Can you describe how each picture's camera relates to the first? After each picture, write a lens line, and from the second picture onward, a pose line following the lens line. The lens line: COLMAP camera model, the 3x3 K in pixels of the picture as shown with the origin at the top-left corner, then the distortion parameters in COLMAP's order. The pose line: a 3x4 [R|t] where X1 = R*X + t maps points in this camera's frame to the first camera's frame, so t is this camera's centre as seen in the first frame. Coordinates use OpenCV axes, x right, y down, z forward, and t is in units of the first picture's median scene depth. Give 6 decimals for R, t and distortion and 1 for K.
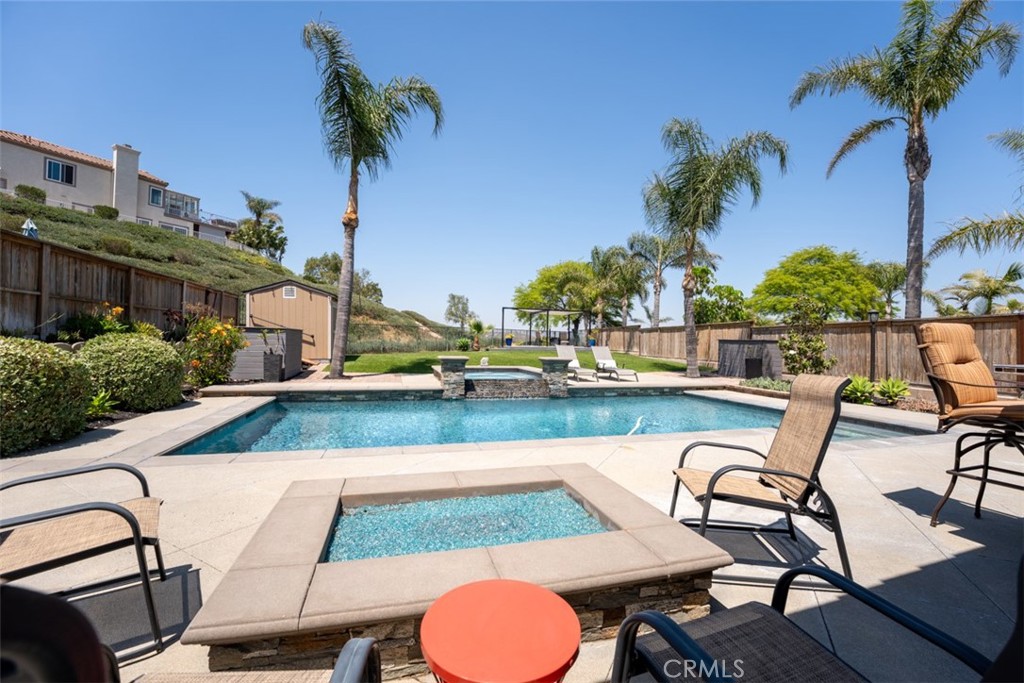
lens RADIAL K [[413.0, 0, 511.1], [0, 413.0, 343.1], [0, 0, 1]] dist [-0.031167, 0.004452]
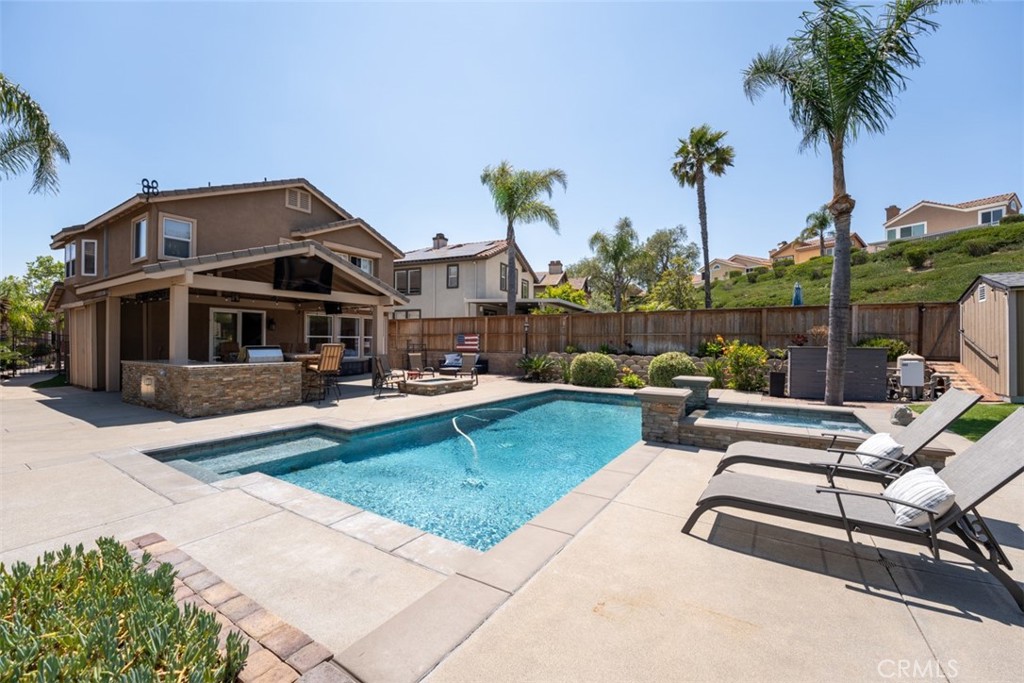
lens RADIAL K [[413.0, 0, 511.1], [0, 413.0, 343.1], [0, 0, 1]] dist [-0.031167, 0.004452]
pose [[-0.746508, -0.025720, -0.664879, 0.459787], [-0.025928, 0.999618, -0.009558, -0.013190], [0.664871, 0.010104, -0.746890, 0.928978]]
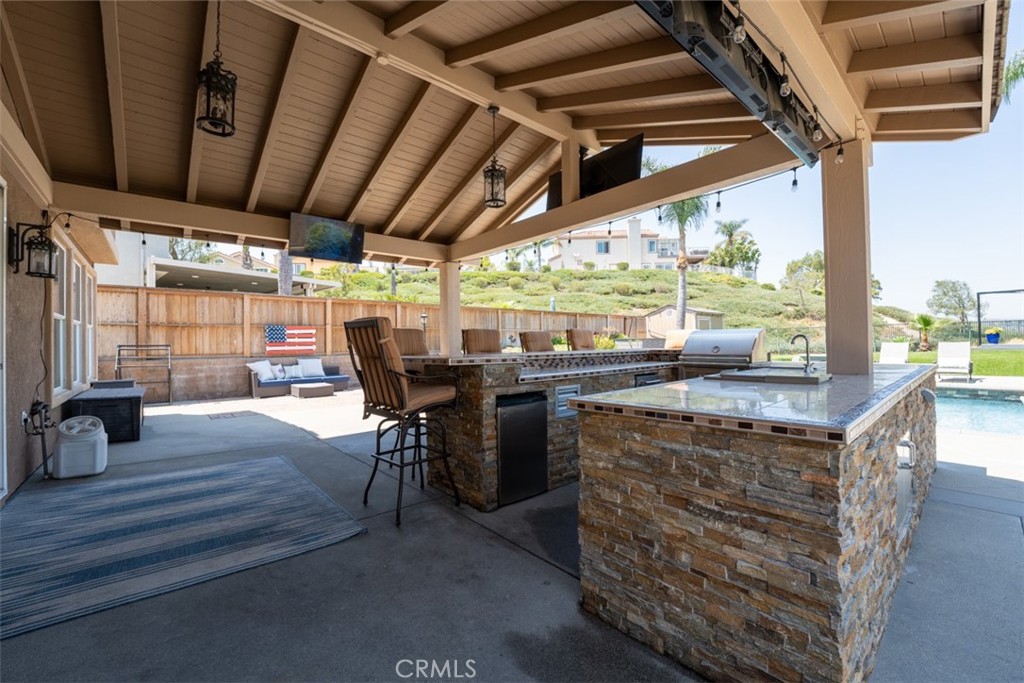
lens RADIAL K [[413.0, 0, 511.1], [0, 413.0, 343.1], [0, 0, 1]] dist [-0.031167, 0.004452]
pose [[0.418738, -0.033827, -0.907477, 0.546419], [0.021510, 0.999395, -0.027328, 0.012412], [0.907852, -0.008076, 0.419212, -0.144705]]
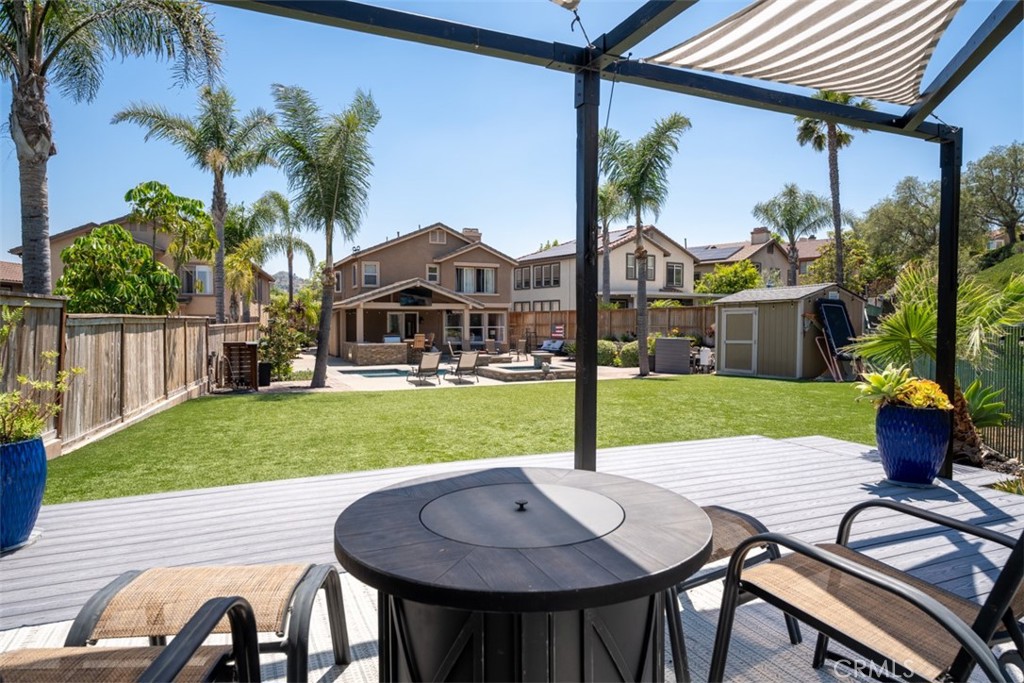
lens RADIAL K [[595.7, 0, 512.0], [0, 595.7, 341.5], [0, 0, 1]] dist [0.003197, 0.000182]
pose [[-0.986858, -0.017126, -0.160680, 0.238446], [-0.022982, 0.999135, 0.034656, -0.063563], [0.159948, 0.037894, -0.986398, 2.230274]]
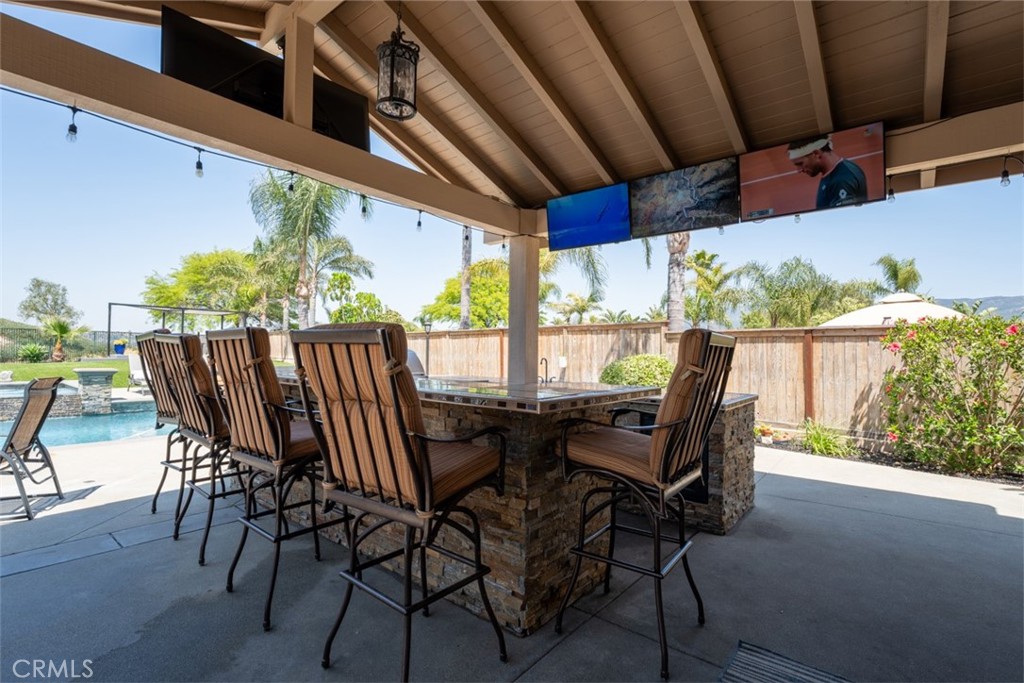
lens RADIAL K [[473.2, 0, 510.9], [0, 473.2, 342.7], [0, 0, 1]] dist [-0.012935, 0.000182]
pose [[0.823863, 0.001131, 0.566788, 0.192974], [0.006223, 0.999920, -0.011041, -0.001368], [-0.566755, 0.012624, 0.823790, -0.211919]]
